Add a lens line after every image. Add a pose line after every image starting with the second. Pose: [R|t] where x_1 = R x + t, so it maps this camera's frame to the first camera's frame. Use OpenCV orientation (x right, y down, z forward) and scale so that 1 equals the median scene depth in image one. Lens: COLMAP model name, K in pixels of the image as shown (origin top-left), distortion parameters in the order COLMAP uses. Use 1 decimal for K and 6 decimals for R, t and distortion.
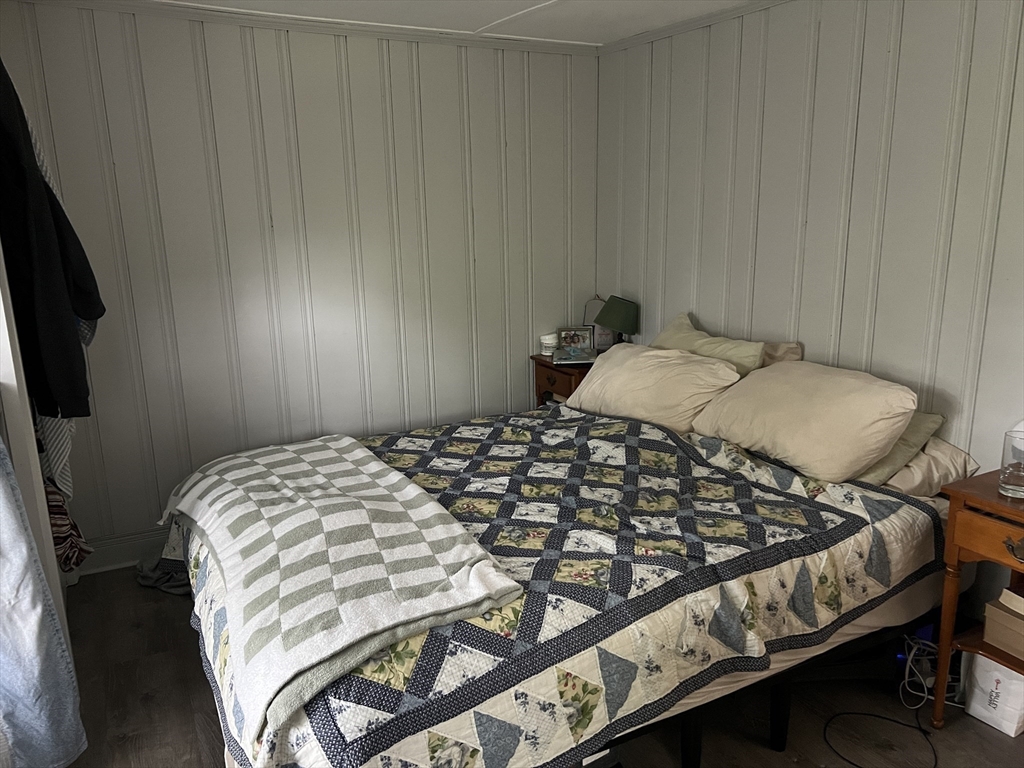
lens RADIAL K [[763.0, 0, 516.9], [0, 763.0, 387.4], [0, 0, 1]] dist [0.071577, -0.093405]
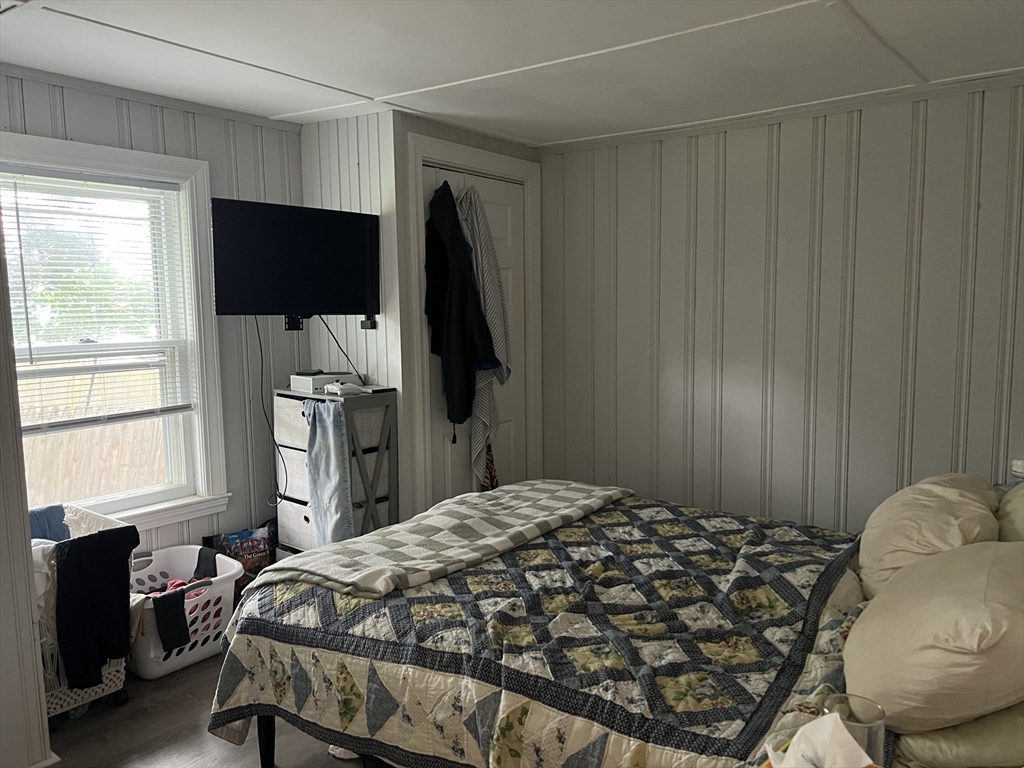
lens RADIAL K [[763.0, 0, 516.9], [0, 763.0, 387.4], [0, 0, 1]] dist [0.071577, -0.093405]
pose [[0.414889, 0.115401, -0.902524, 0.959326], [-0.210034, 0.977281, 0.028407, -0.112952], [0.885298, 0.177775, 0.429701, 0.509891]]
